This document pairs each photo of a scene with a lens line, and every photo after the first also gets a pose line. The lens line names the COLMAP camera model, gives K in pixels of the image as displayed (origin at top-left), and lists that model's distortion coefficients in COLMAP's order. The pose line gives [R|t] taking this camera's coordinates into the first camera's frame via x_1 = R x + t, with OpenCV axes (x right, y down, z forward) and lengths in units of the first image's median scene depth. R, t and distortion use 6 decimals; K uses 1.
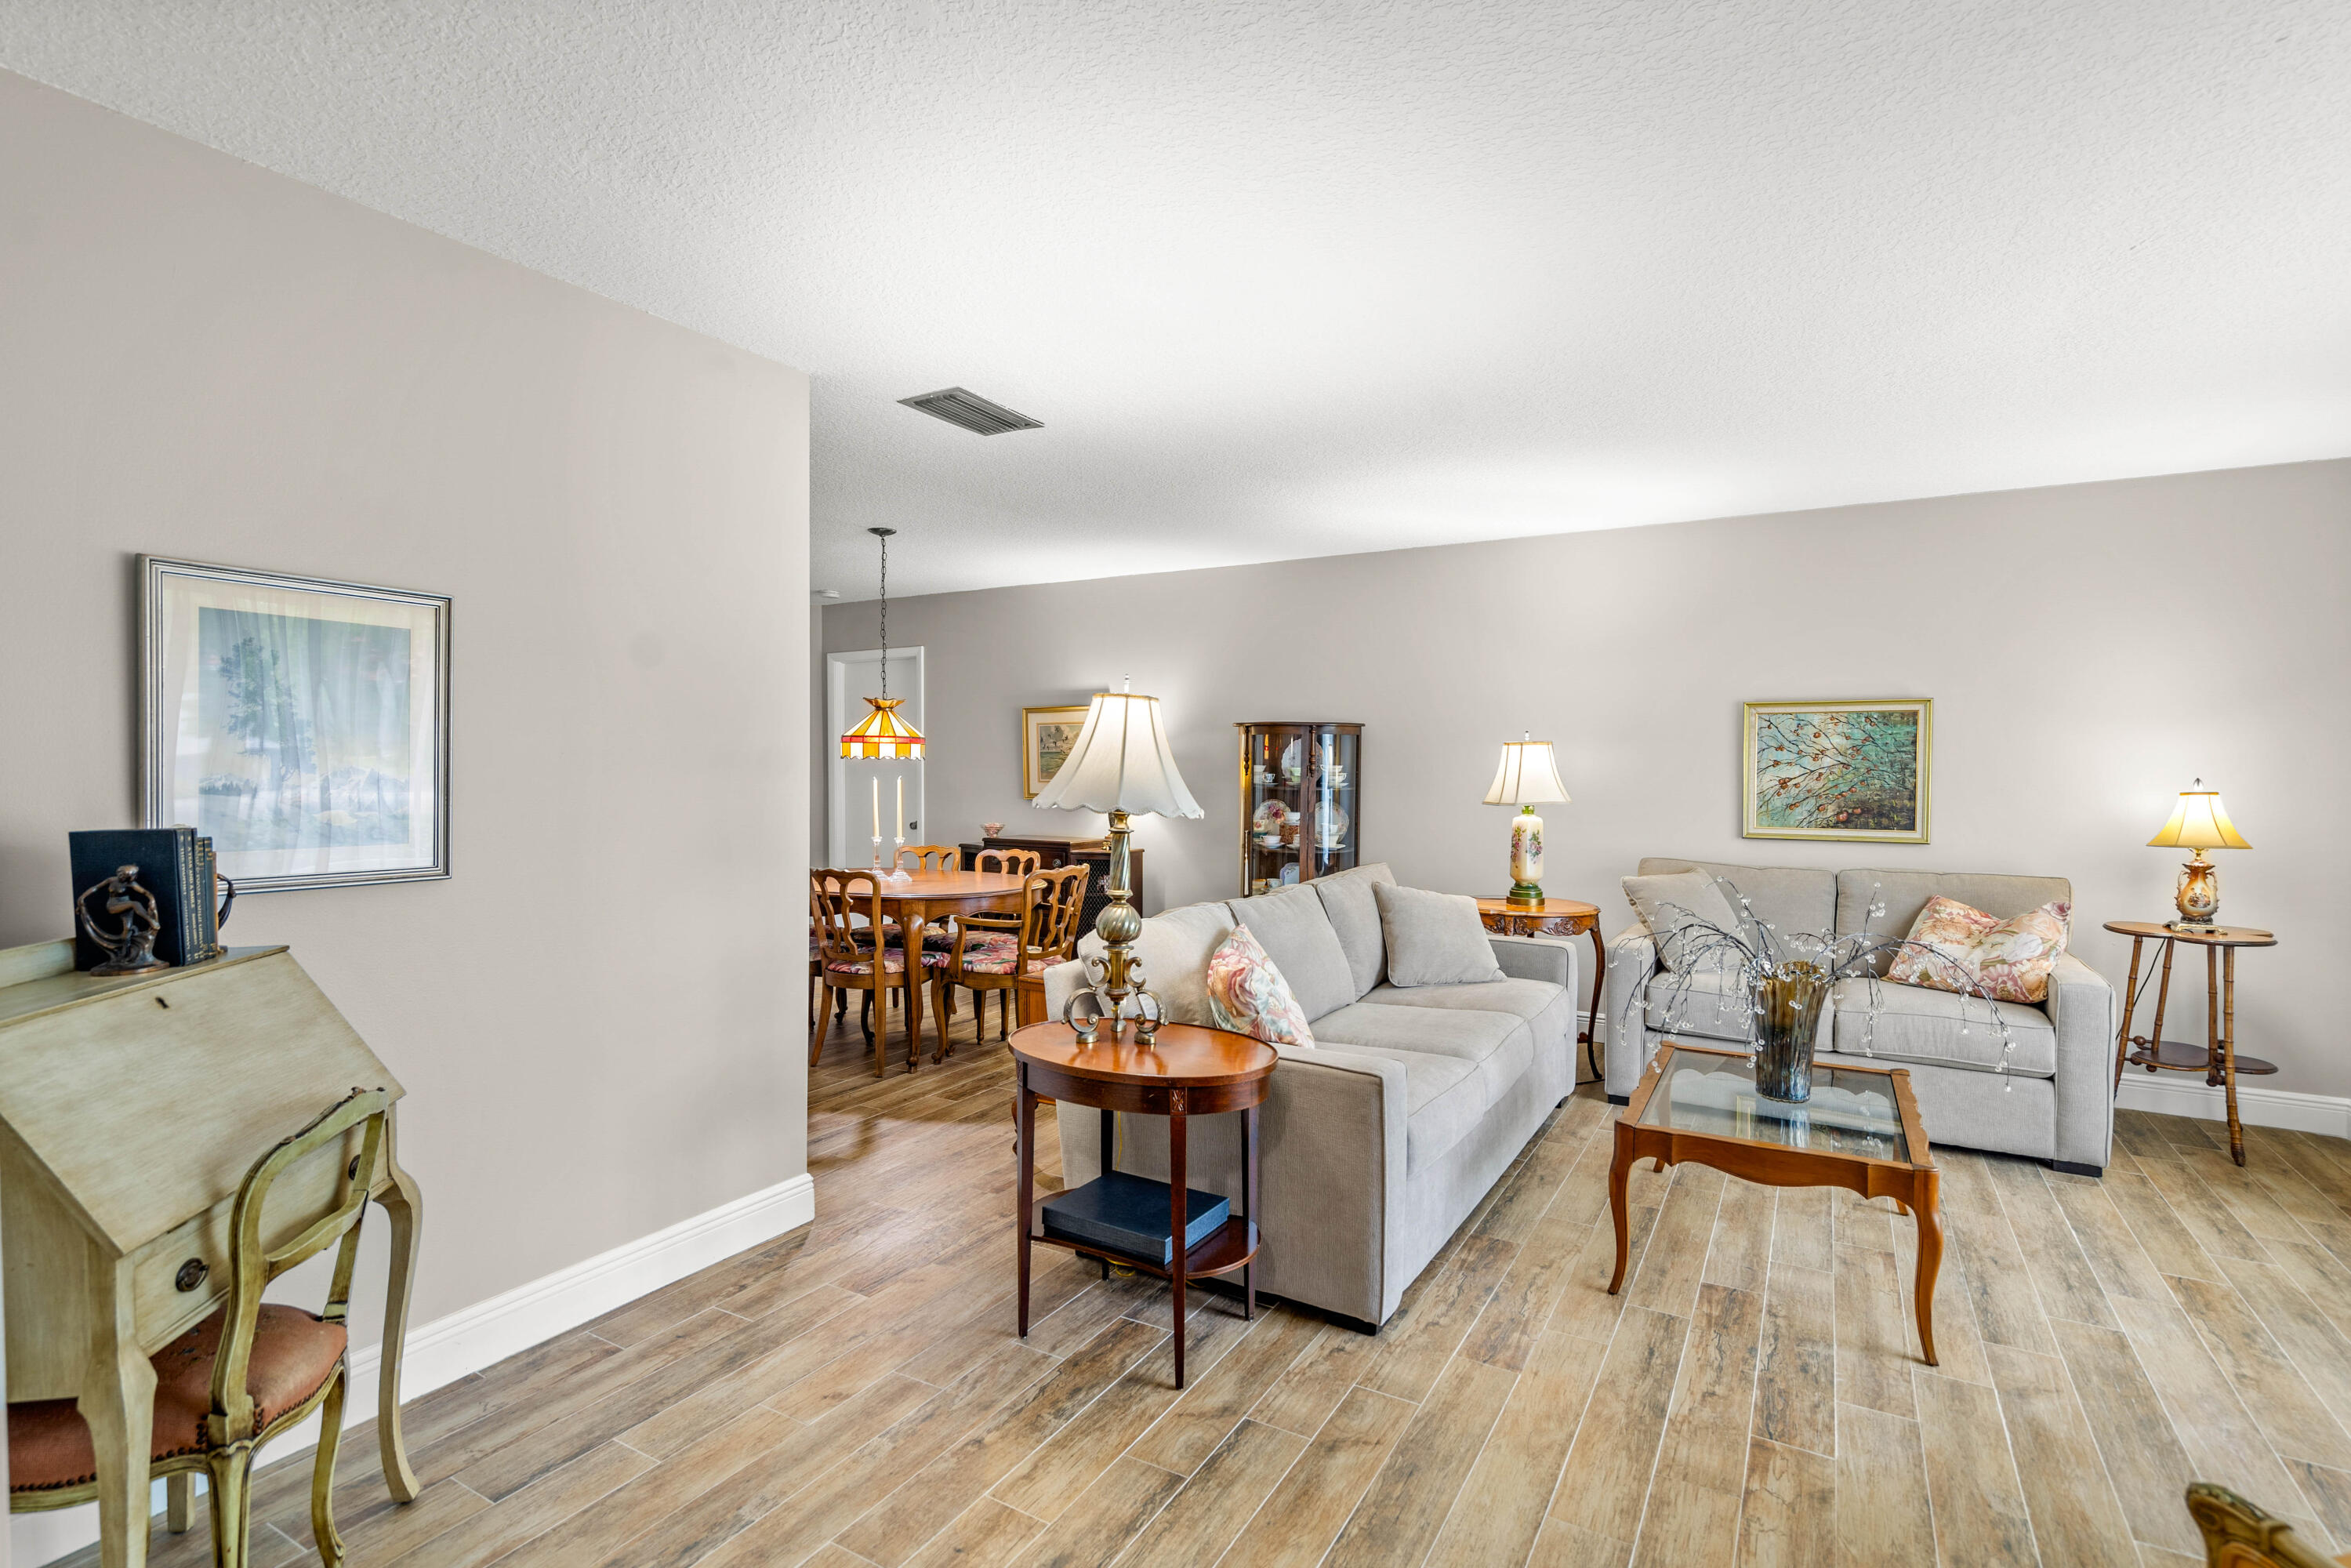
lens RADIAL K [[1102.7, 0, 1173.1], [0, 1102.7, 761.2], [0, 0, 1]] dist [0.003920, 0.000061]
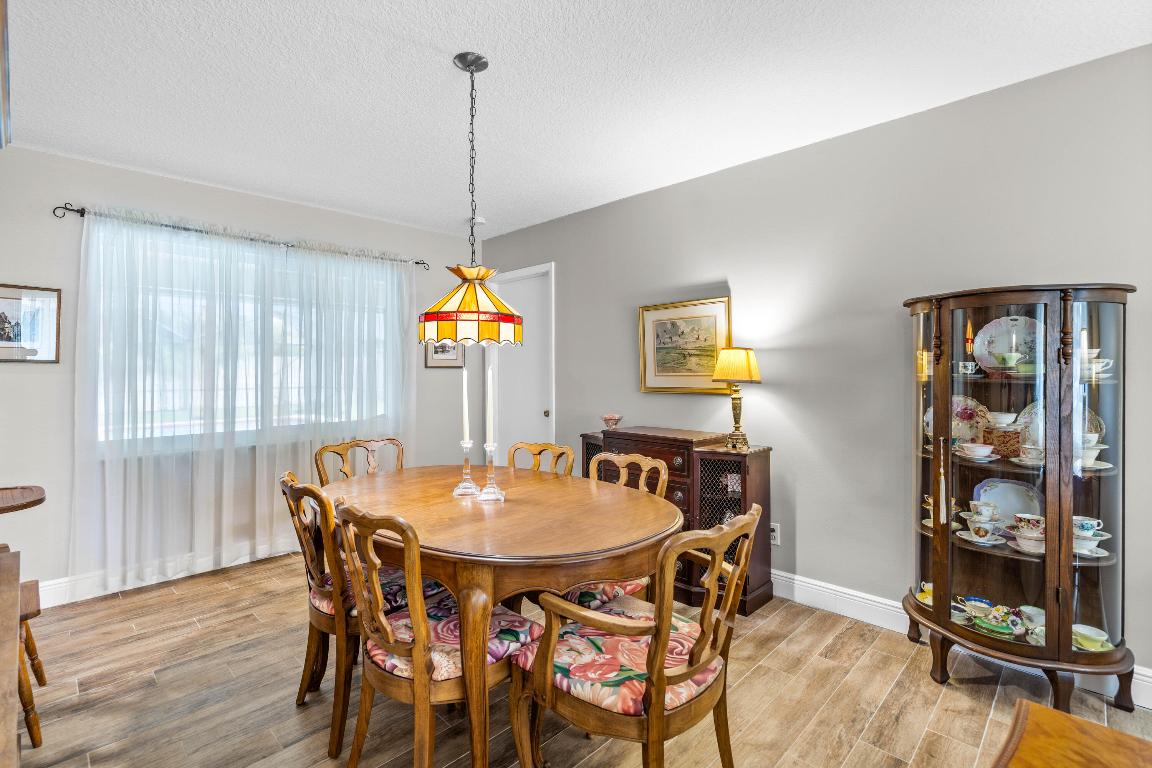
lens RADIAL K [[540.3, 0, 574.8], [0, 540.3, 372.8], [0, 0, 1]] dist [0.003920, 0.000061]
pose [[0.971607, -0.002329, -0.236587, -0.089719], [0.003647, 0.999980, 0.005135, 0.015810], [0.236571, -0.005852, 0.971597, 0.583407]]
